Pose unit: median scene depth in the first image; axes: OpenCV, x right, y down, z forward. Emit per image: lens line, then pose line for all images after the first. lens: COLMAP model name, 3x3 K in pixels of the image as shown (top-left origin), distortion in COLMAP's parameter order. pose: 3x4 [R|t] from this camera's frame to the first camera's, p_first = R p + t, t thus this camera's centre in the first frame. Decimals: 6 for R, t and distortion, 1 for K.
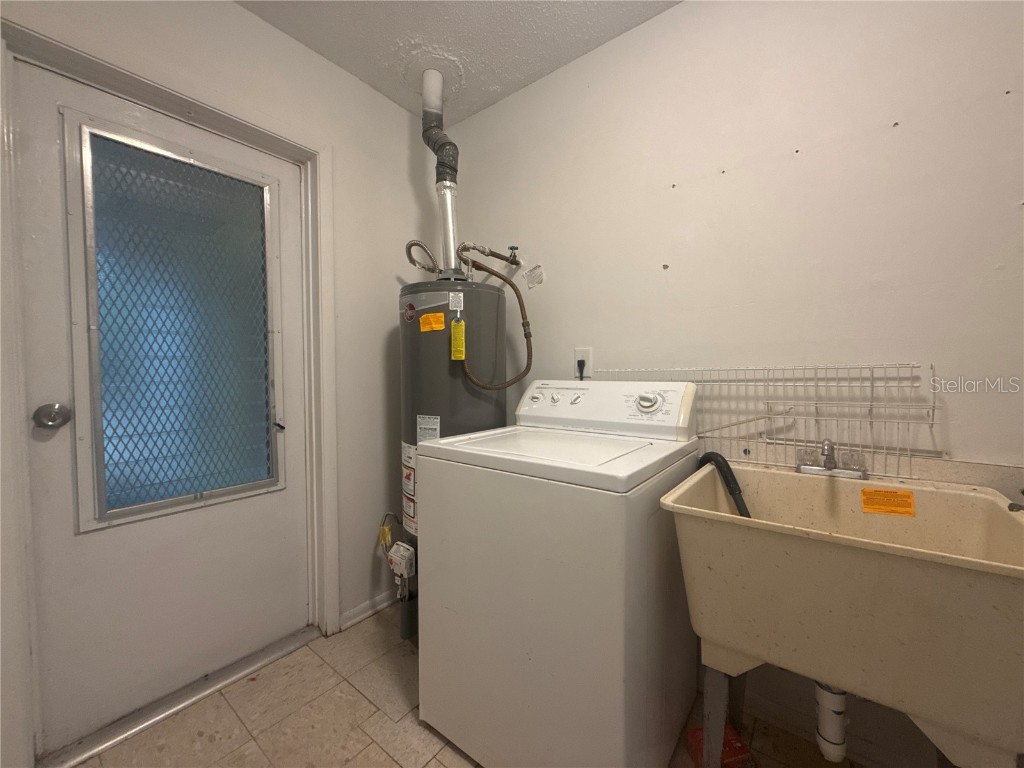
lens RADIAL K [[405.1, 0, 513.7], [0, 405.1, 383.9], [0, 0, 1]] dist [-0.000658, 0.000409]
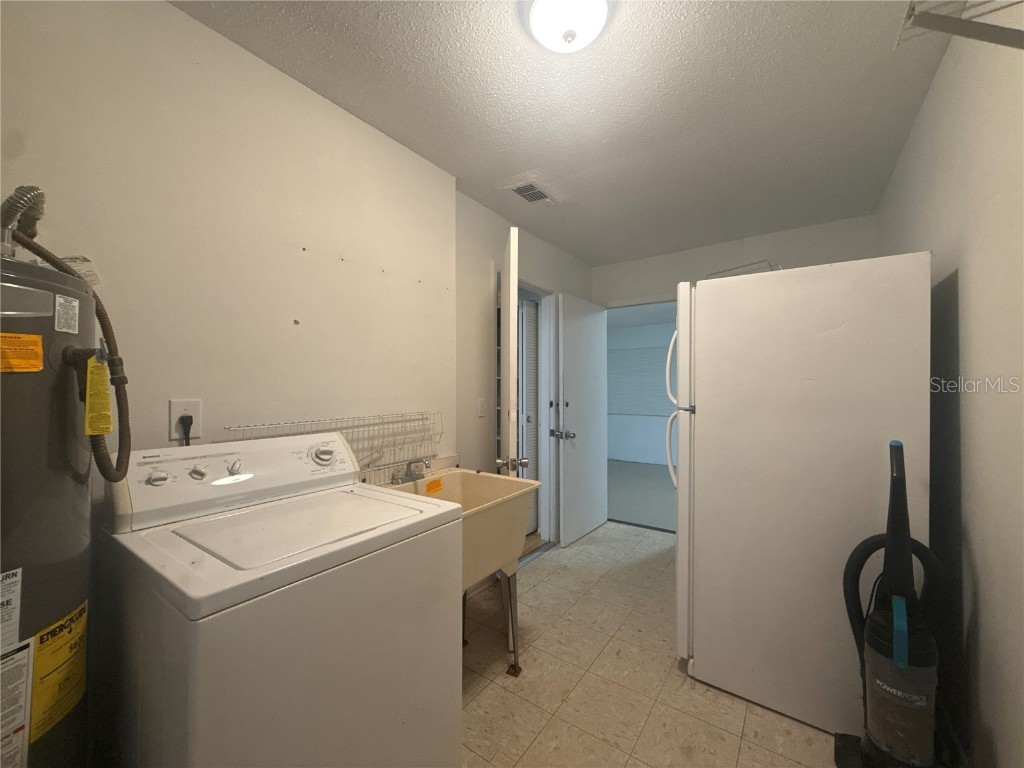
lens RADIAL K [[405.1, 0, 515.0], [0, 405.1, 381.9], [0, 0, 1]] dist [-0.000658, 0.000409]
pose [[-0.047362, 0.020515, 0.998667, -0.657699], [0.033040, 0.999274, -0.018961, -0.096004], [-0.998331, 0.032098, -0.048005, 0.484509]]
